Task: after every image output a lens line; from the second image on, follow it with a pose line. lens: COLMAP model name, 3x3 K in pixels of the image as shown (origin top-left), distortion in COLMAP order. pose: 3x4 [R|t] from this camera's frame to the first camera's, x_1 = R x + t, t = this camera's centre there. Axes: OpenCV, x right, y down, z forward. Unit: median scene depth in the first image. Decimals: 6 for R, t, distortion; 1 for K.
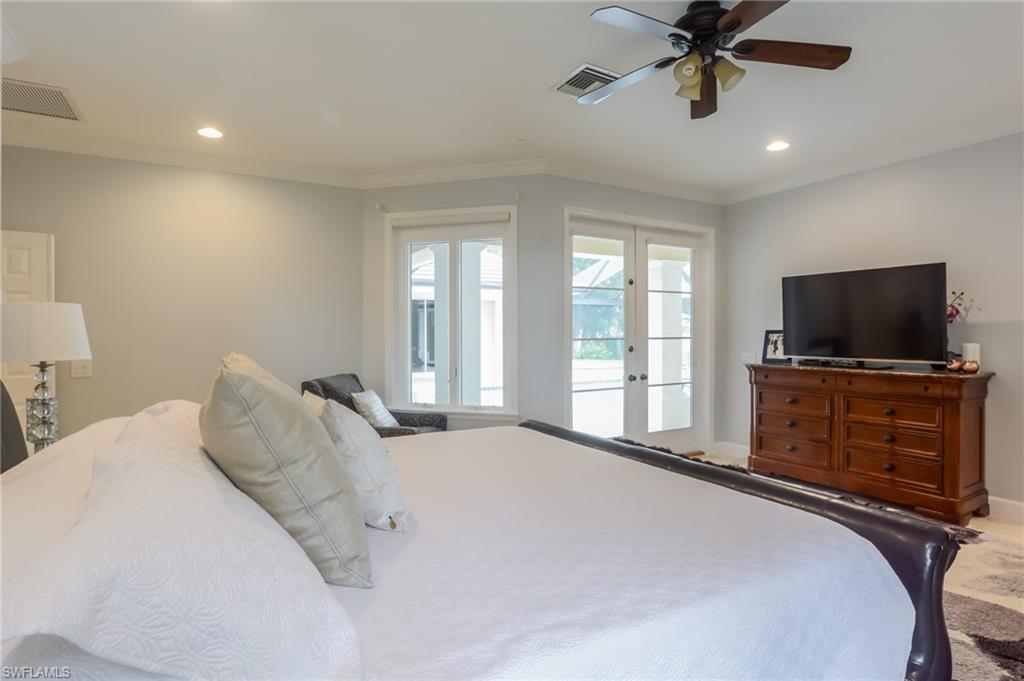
lens RADIAL K [[520.5, 0, 512.6], [0, 520.5, 337.9], [0, 0, 1]] dist [-0.006601, -0.000463]
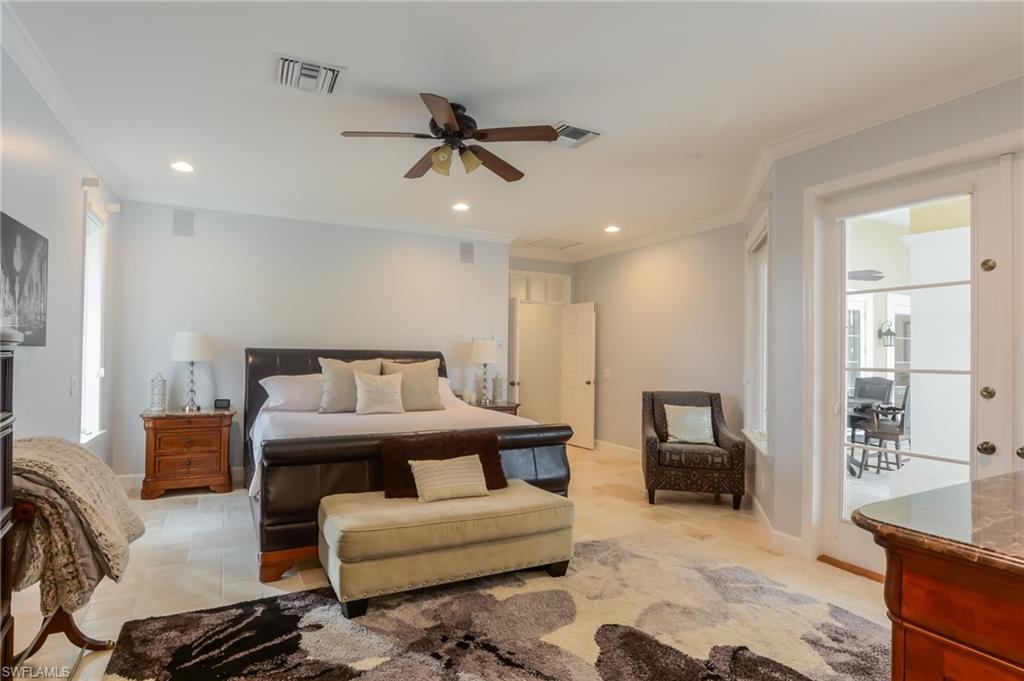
lens RADIAL K [[520.5, 0, 510.8], [0, 520.5, 344.3], [0, 0, 1]] dist [-0.006601, -0.000463]
pose [[-0.016792, -0.010442, -0.999804, 0.830112], [-0.021474, 0.999719, -0.010080, -0.012827], [0.999628, 0.021301, -0.017012, 0.578373]]
